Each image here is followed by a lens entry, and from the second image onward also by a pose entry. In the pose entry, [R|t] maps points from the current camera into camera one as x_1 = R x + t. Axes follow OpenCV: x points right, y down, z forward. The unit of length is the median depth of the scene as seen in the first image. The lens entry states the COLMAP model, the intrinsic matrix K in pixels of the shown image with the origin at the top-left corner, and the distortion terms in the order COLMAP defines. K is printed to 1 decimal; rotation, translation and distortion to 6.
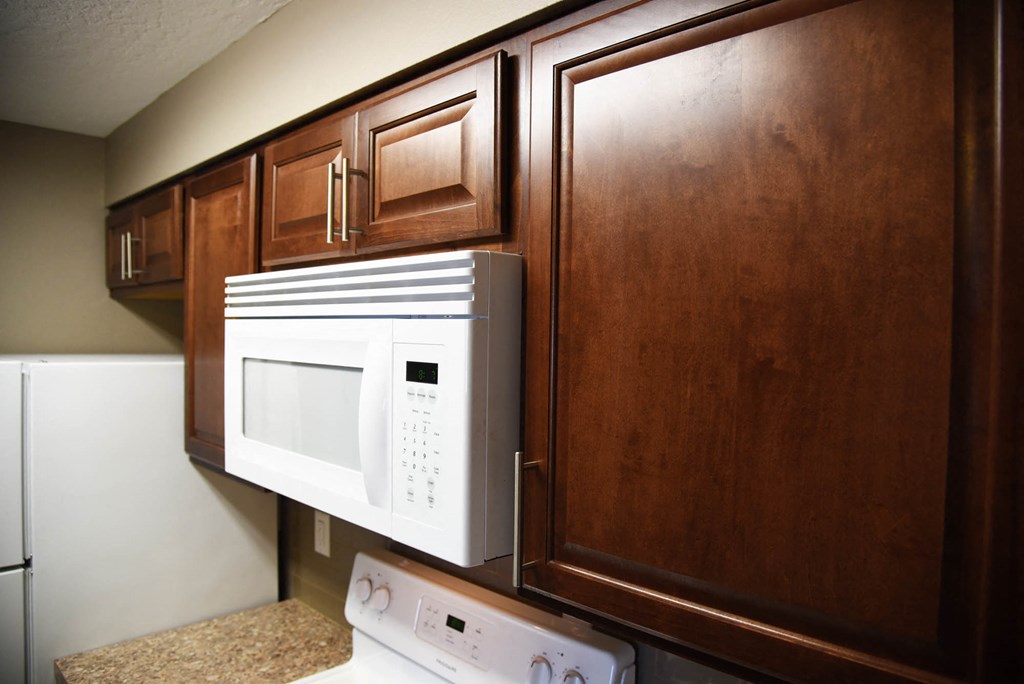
lens RADIAL K [[688.9, 0, 514.8], [0, 688.9, 355.5], [0, 0, 1]] dist [-0.117709, 0.056846]
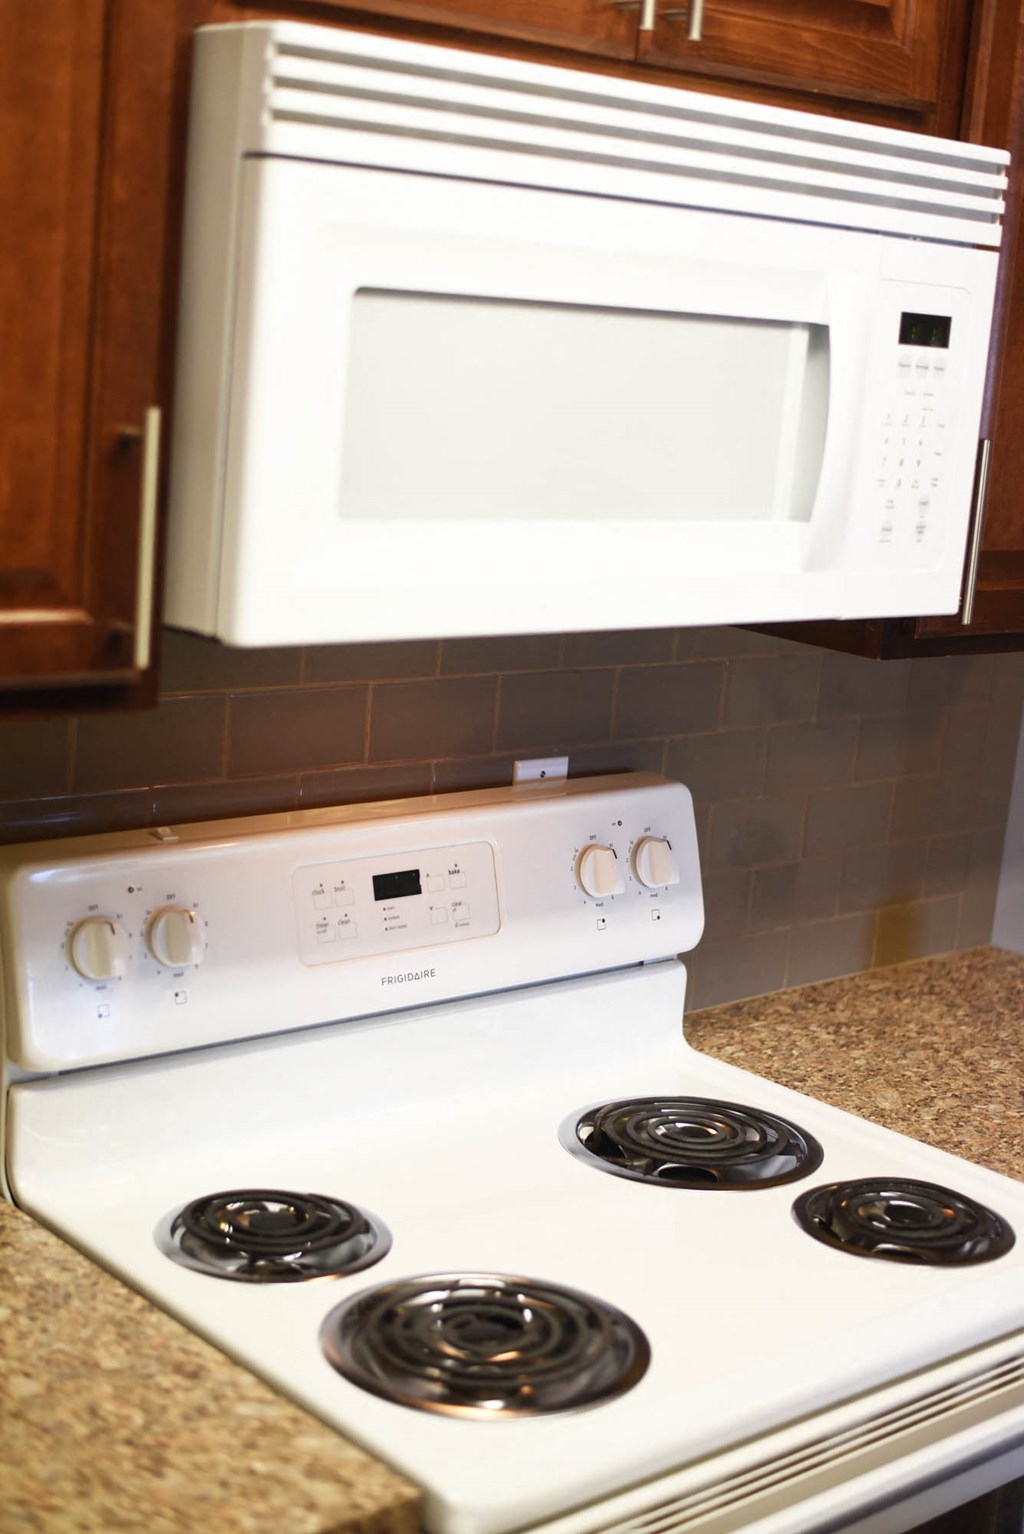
lens RADIAL K [[2236.2, 0, 512.0], [0, 2236.2, 767.0], [0, 0, 1]] dist [-0.058984, -0.052381]
pose [[0.085056, -0.210322, 0.973925, -2.213860], [-0.042349, 0.975821, 0.214430, -0.006135], [-0.995476, -0.059483, 0.074093, 1.191035]]
